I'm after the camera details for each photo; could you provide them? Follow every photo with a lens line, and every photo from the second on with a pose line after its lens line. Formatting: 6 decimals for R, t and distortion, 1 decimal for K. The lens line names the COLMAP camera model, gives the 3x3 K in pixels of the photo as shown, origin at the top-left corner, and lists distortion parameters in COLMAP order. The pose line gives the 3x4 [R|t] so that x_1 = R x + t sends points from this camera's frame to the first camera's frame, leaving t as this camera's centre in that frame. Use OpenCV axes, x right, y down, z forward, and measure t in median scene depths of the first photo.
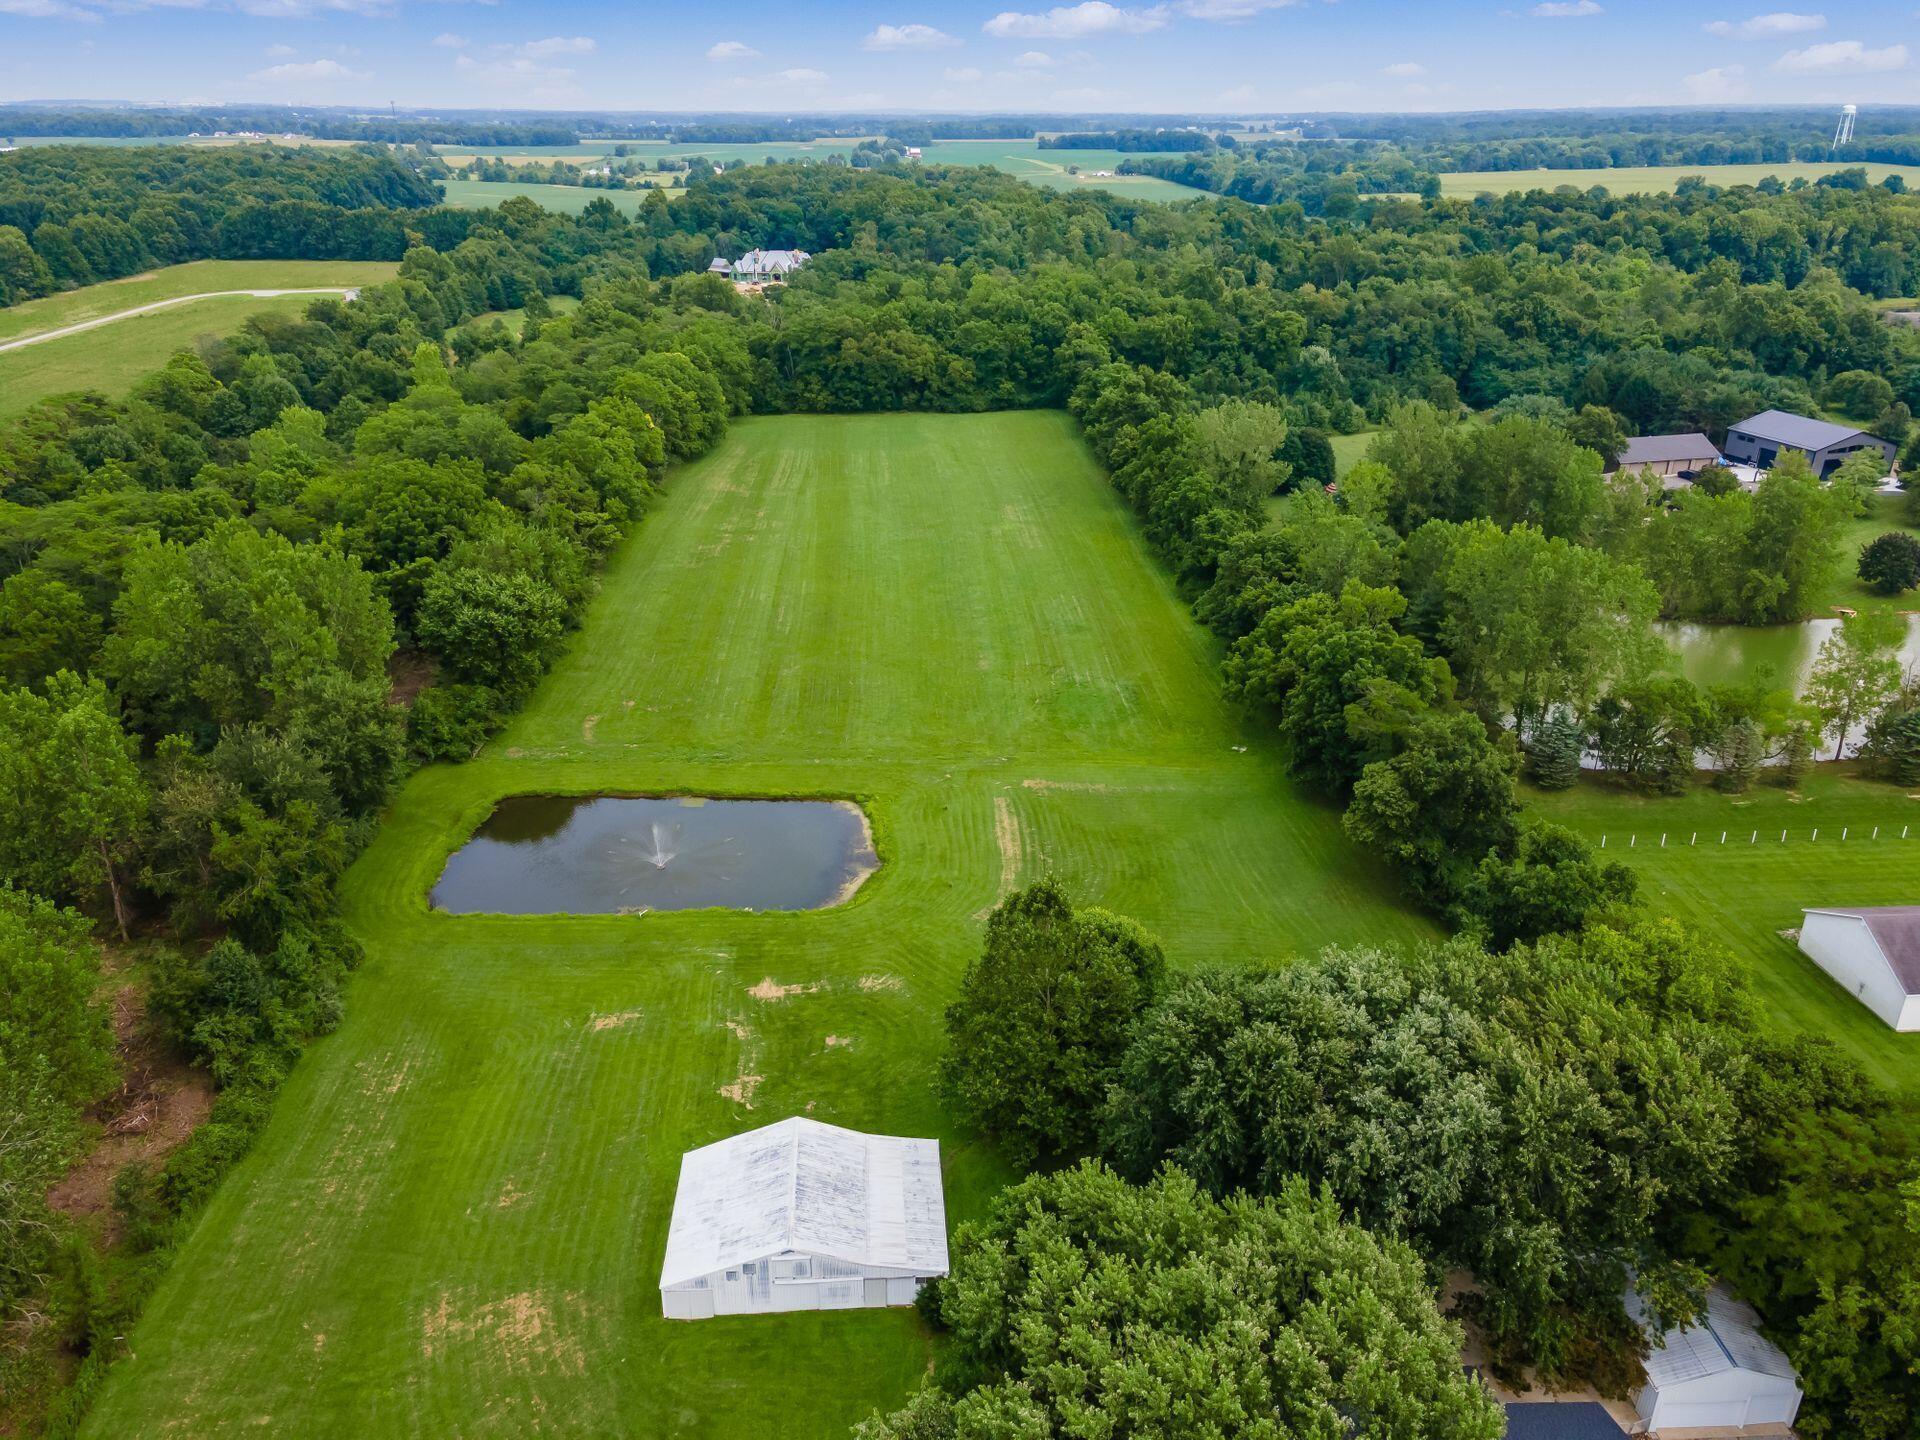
lens RADIAL K [[1400.1, 0, 960.0], [0, 1400.1, 720.0], [0, 0, 1]] dist [0.040111, 0.010372]
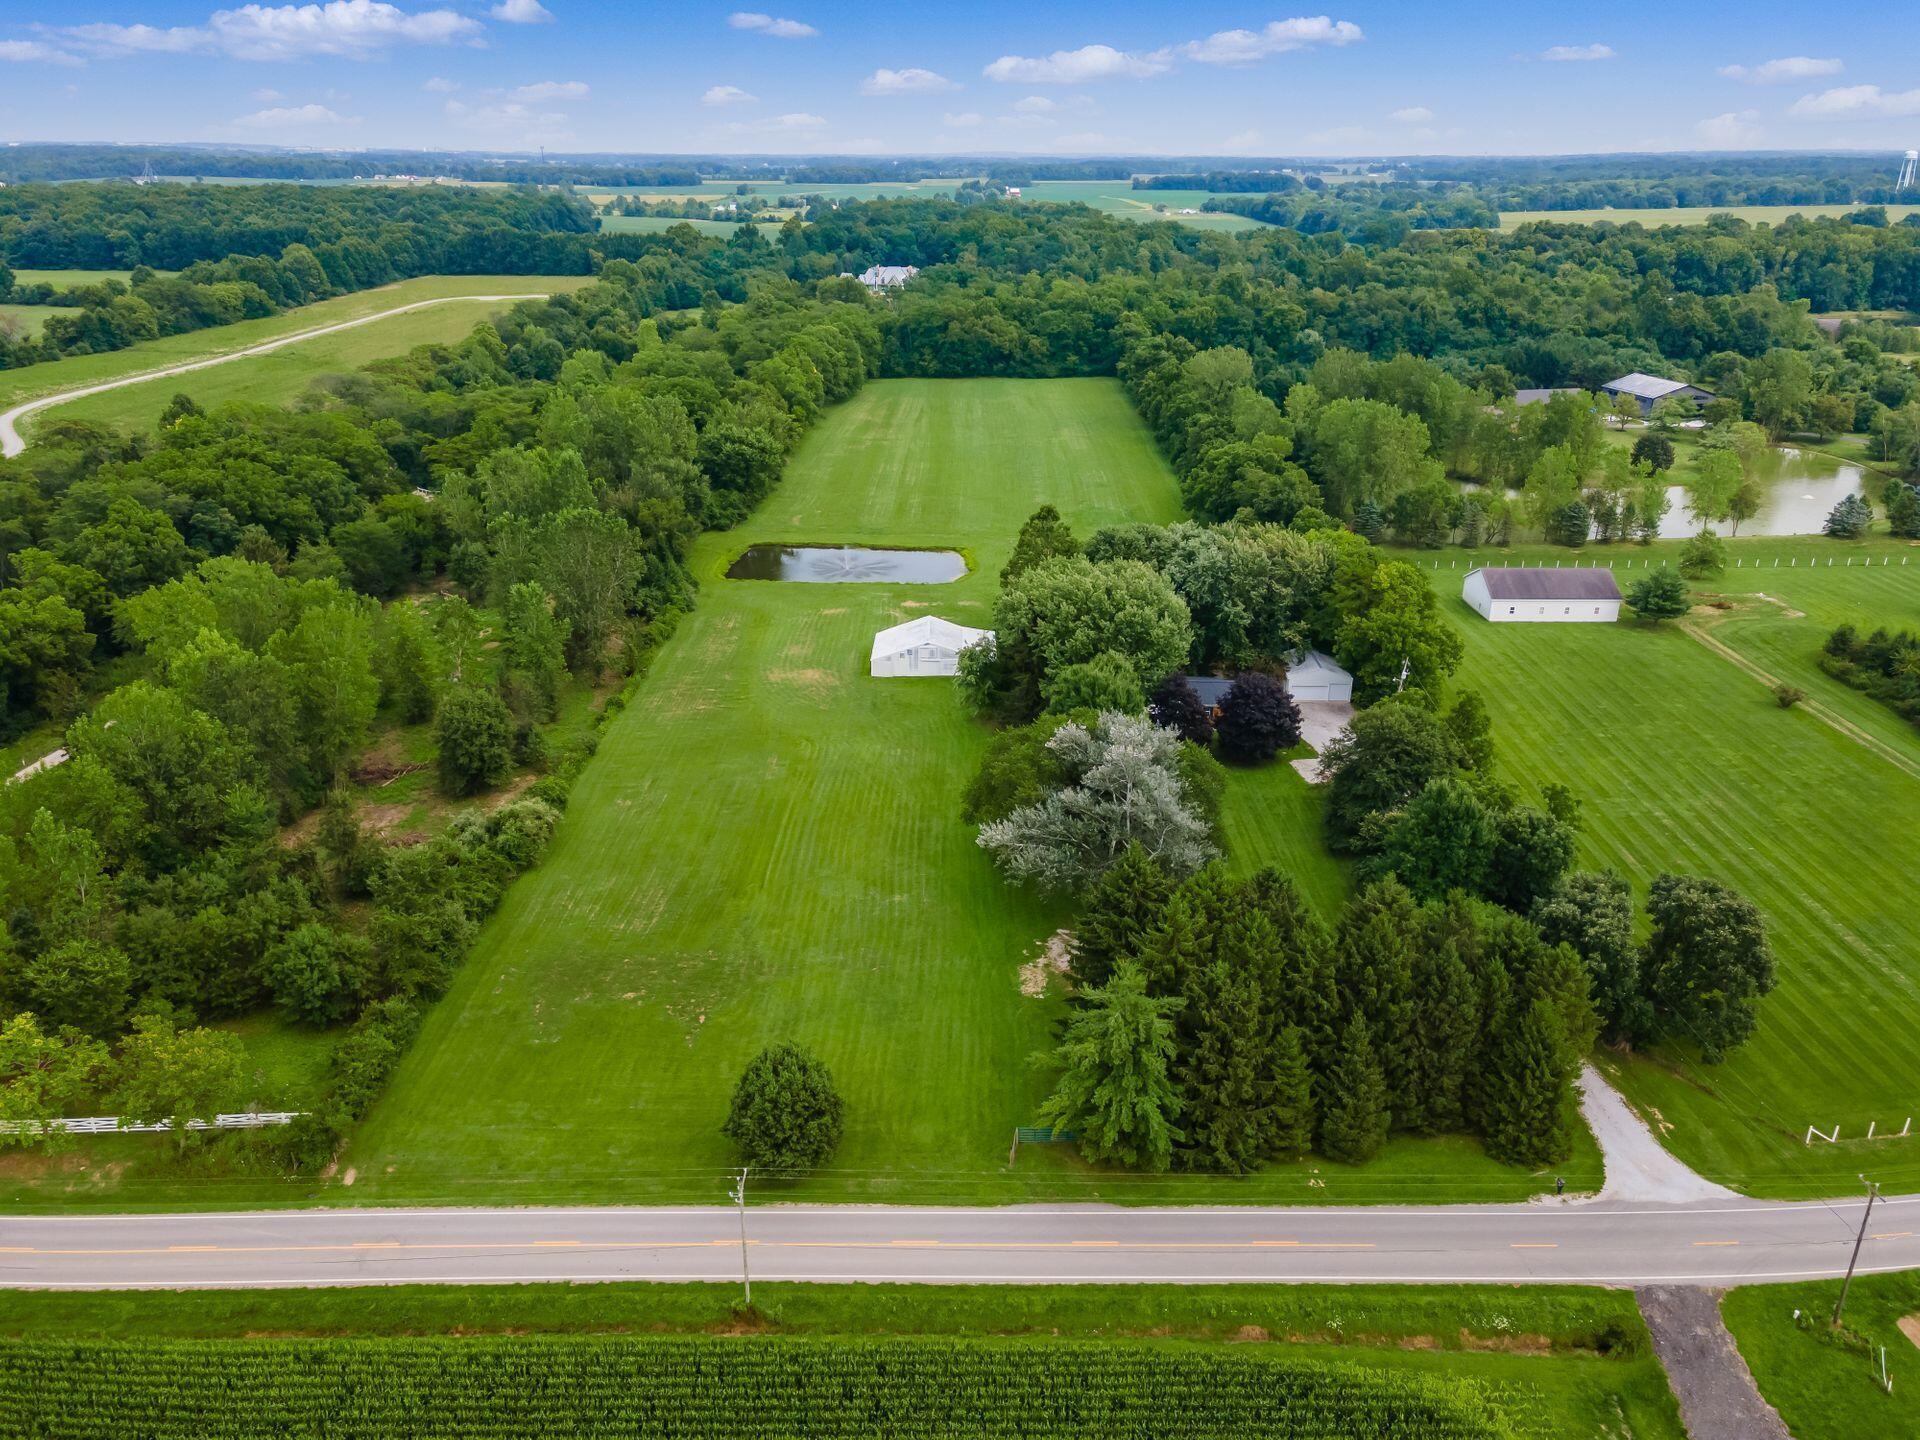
lens RADIAL K [[1445.7, 0, 963.4], [0, 1445.7, 755.8], [0, 0, 1]] dist [0.017652, 0.046463]
pose [[0.997923, 0.026636, -0.058653, 0.014962], [-0.027500, 0.999524, -0.013974, 0.113149], [0.058253, 0.015558, 0.998181, -0.256898]]
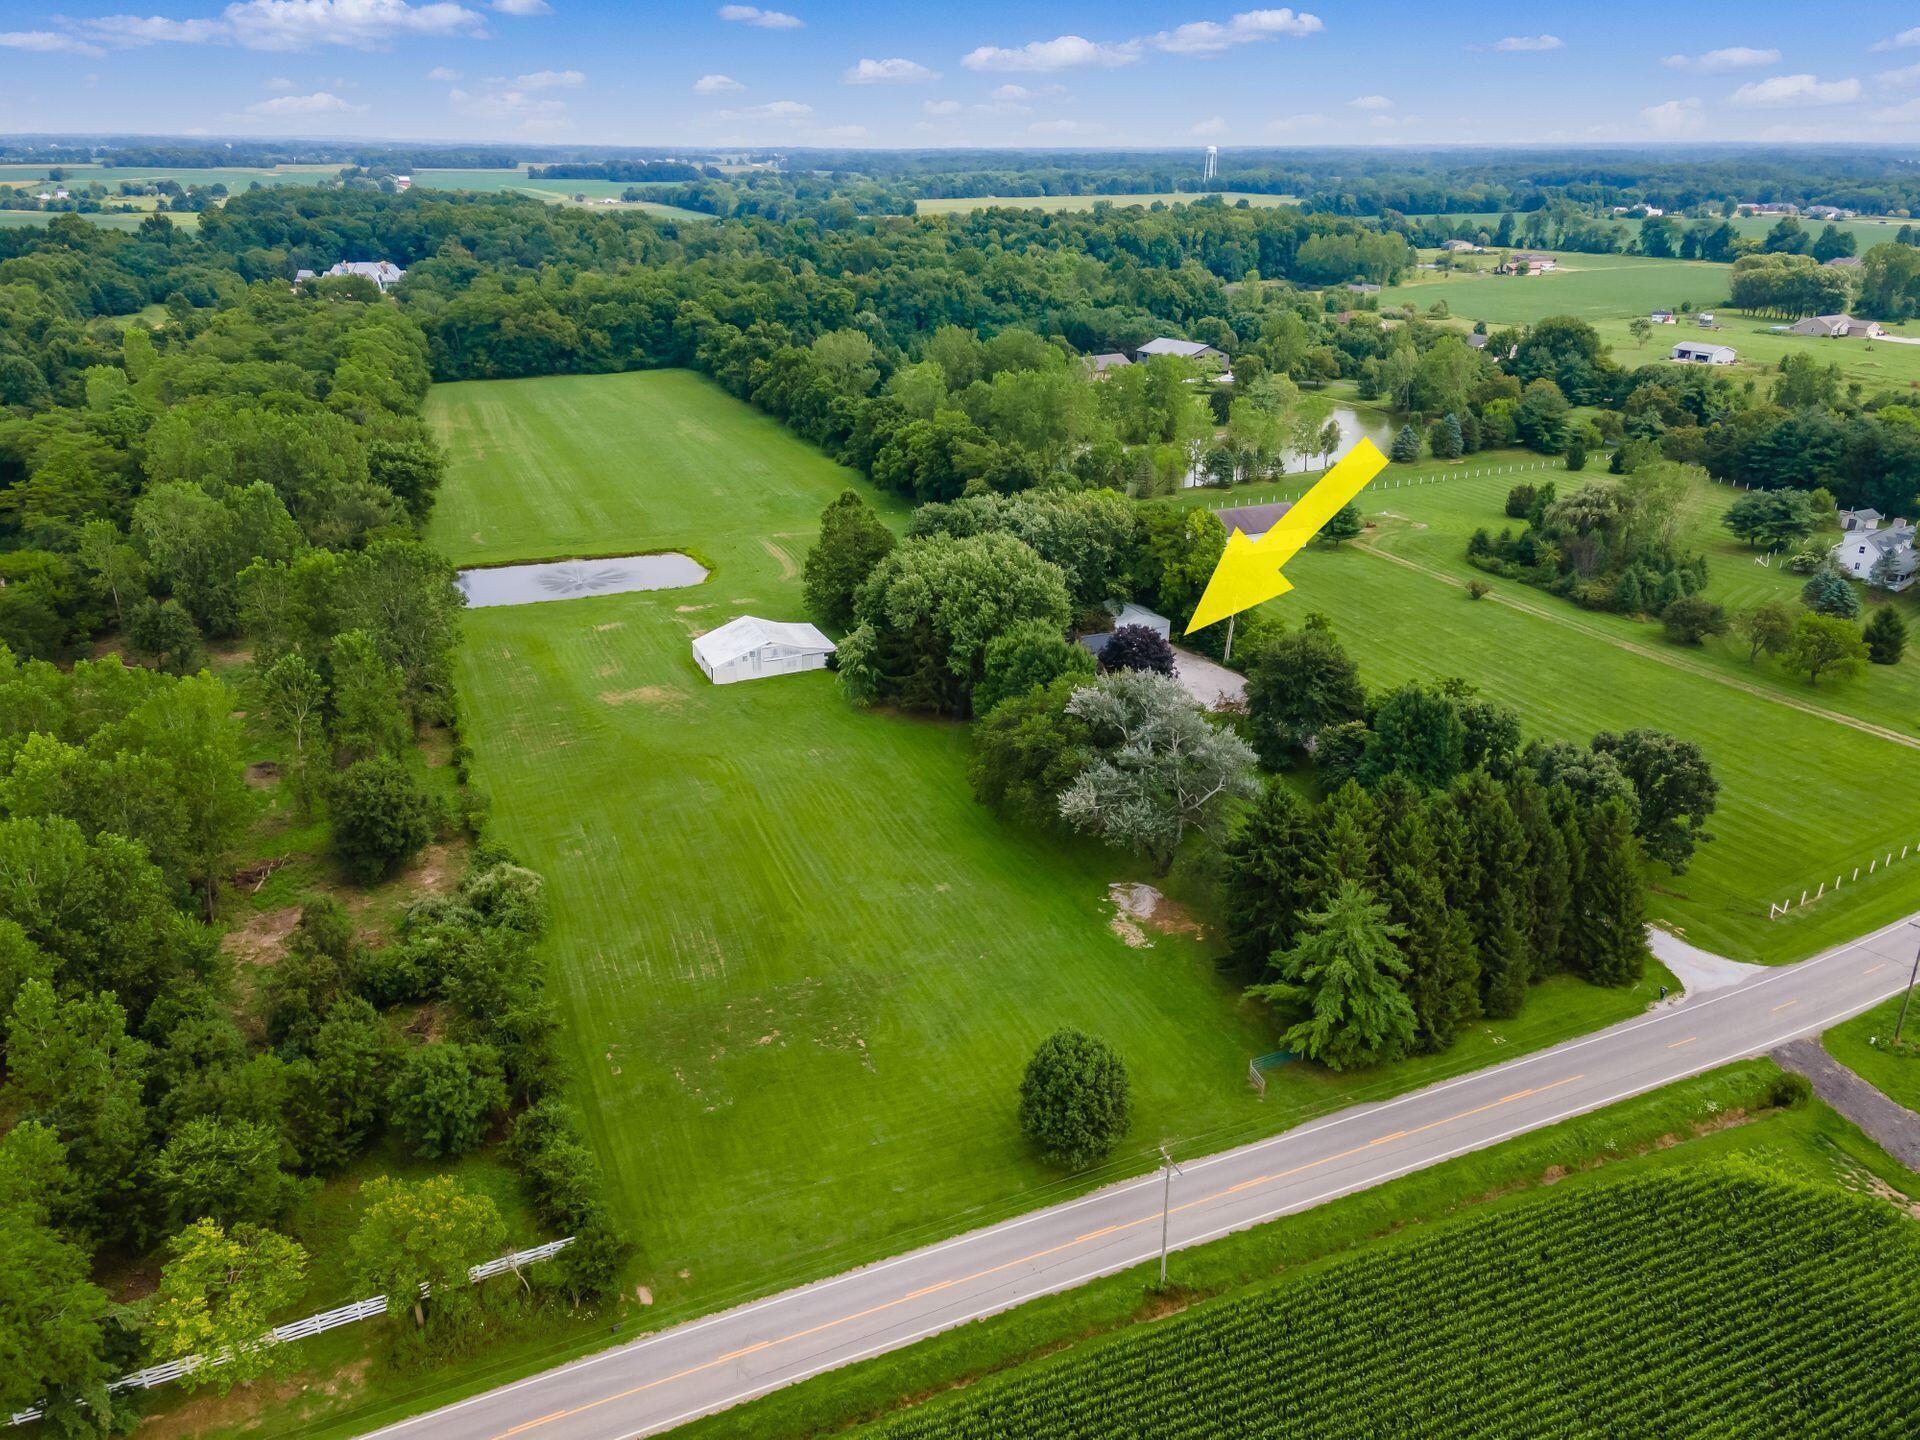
lens RADIAL K [[1438.3, 0, 985.9], [0, 1438.3, 725.6], [0, 0, 1]] dist [-0.006332, 0.115295]
pose [[0.934260, -0.132749, 0.330962, -0.109838], [0.140809, 0.990037, -0.000380, 0.106646], [-0.327614, 0.046958, 0.943644, -0.240987]]
